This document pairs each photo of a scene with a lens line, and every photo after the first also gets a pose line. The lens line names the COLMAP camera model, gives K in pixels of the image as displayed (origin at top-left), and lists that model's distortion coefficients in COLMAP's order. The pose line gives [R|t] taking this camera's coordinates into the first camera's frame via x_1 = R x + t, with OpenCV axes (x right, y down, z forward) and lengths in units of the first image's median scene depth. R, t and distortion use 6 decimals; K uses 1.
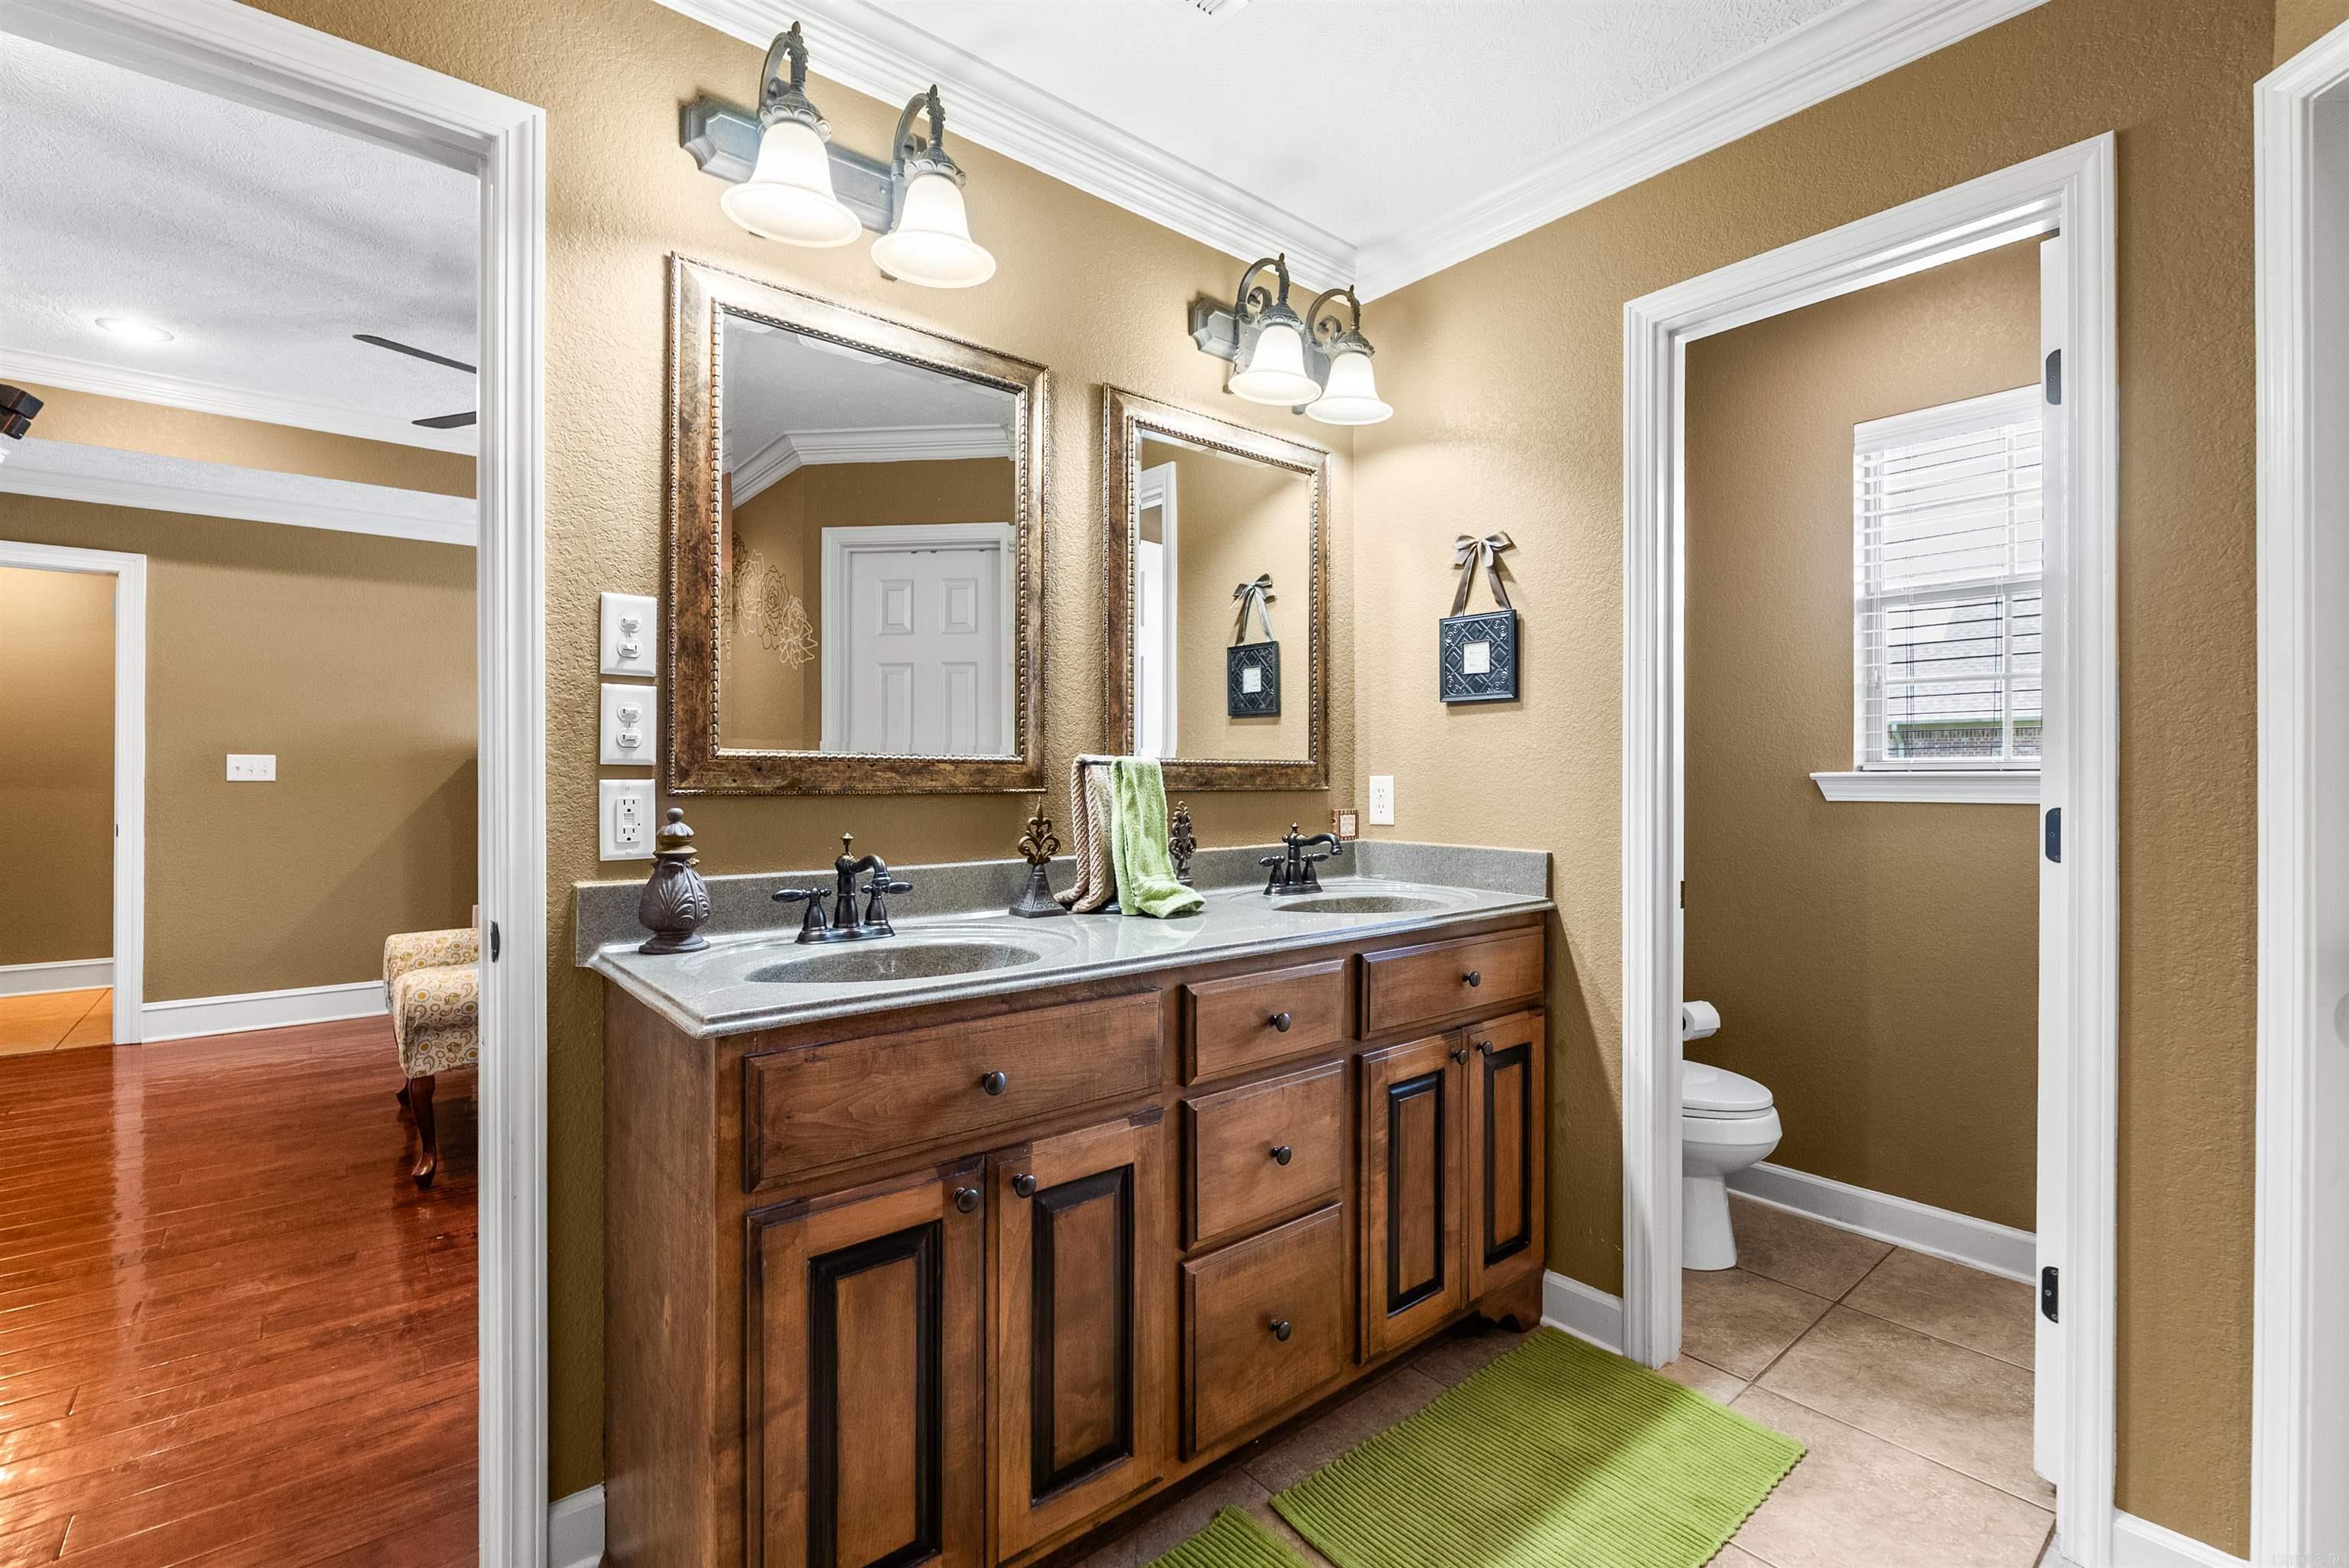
lens RADIAL K [[1058.9, 0, 1168.4], [0, 1058.9, 793.7], [0, 0, 1]] dist [-0.010216, 0.001717]
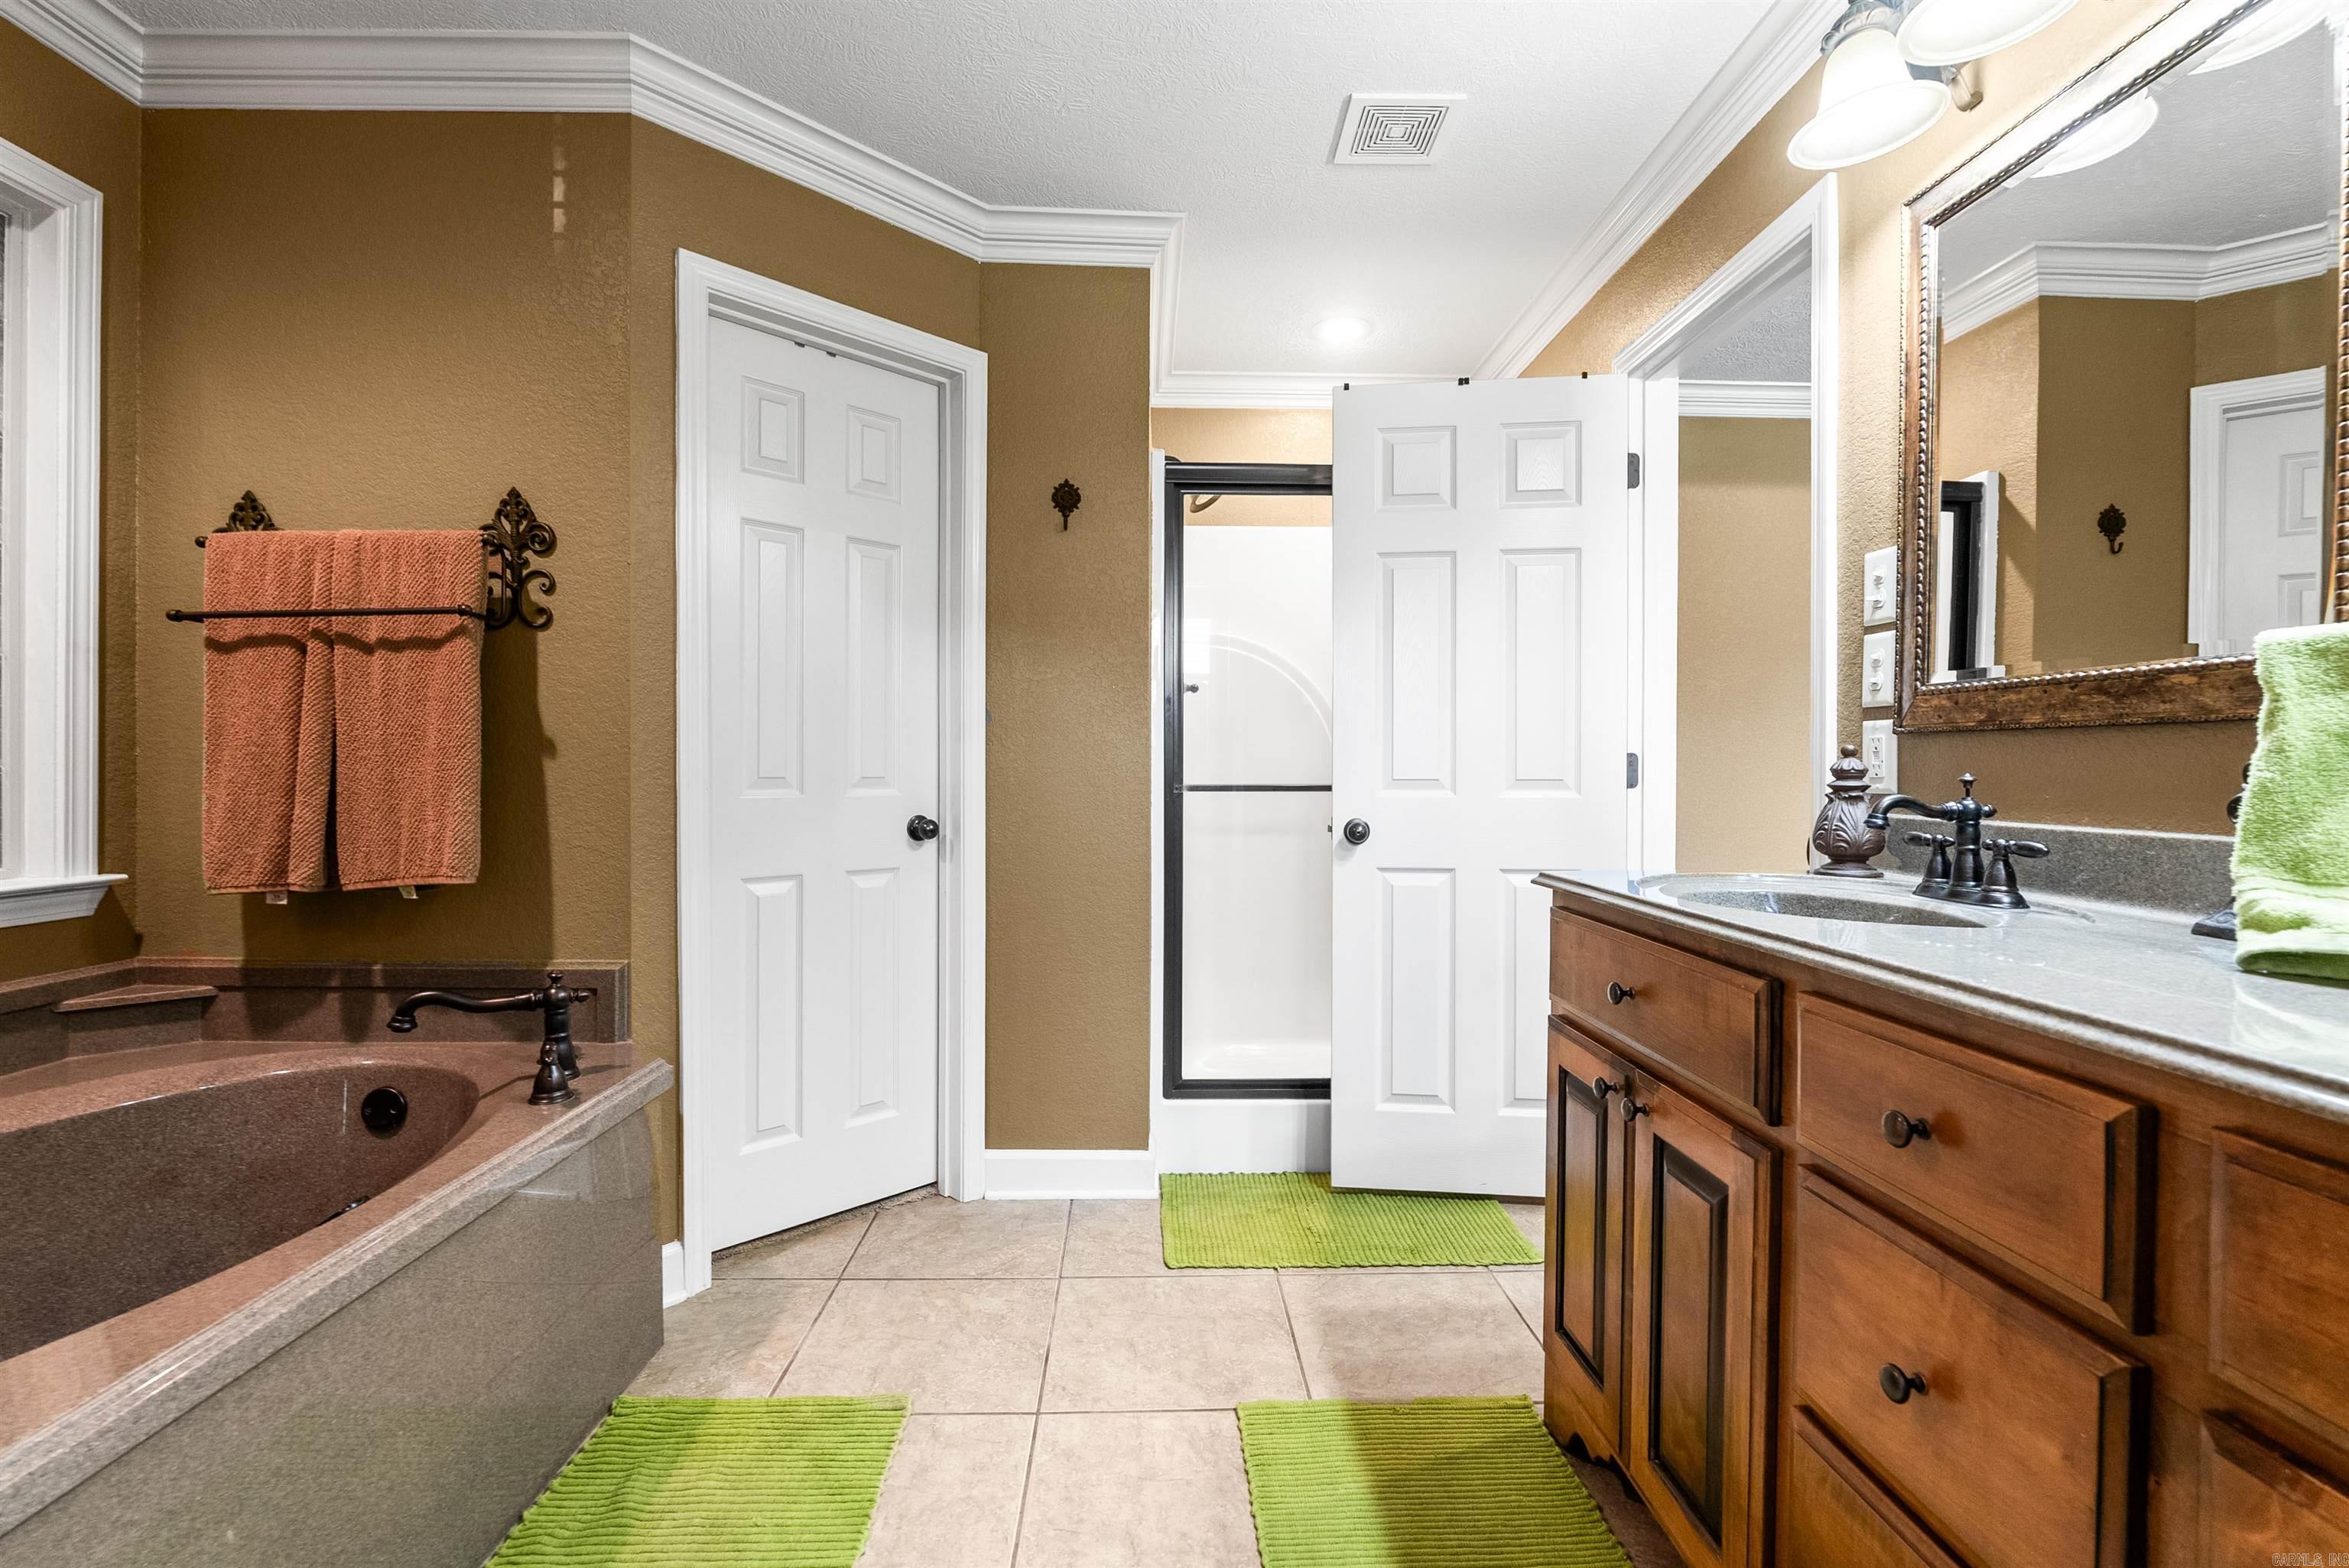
lens RADIAL K [[1058.9, 0, 1171.5], [0, 1058.9, 780.0], [0, 0, 1]] dist [-0.010216, 0.001717]
pose [[-0.619708, 0.020611, -0.784562, 0.734294], [0.008131, 0.999770, 0.019842, 0.019349], [0.784791, 0.005917, -0.619733, 1.007523]]
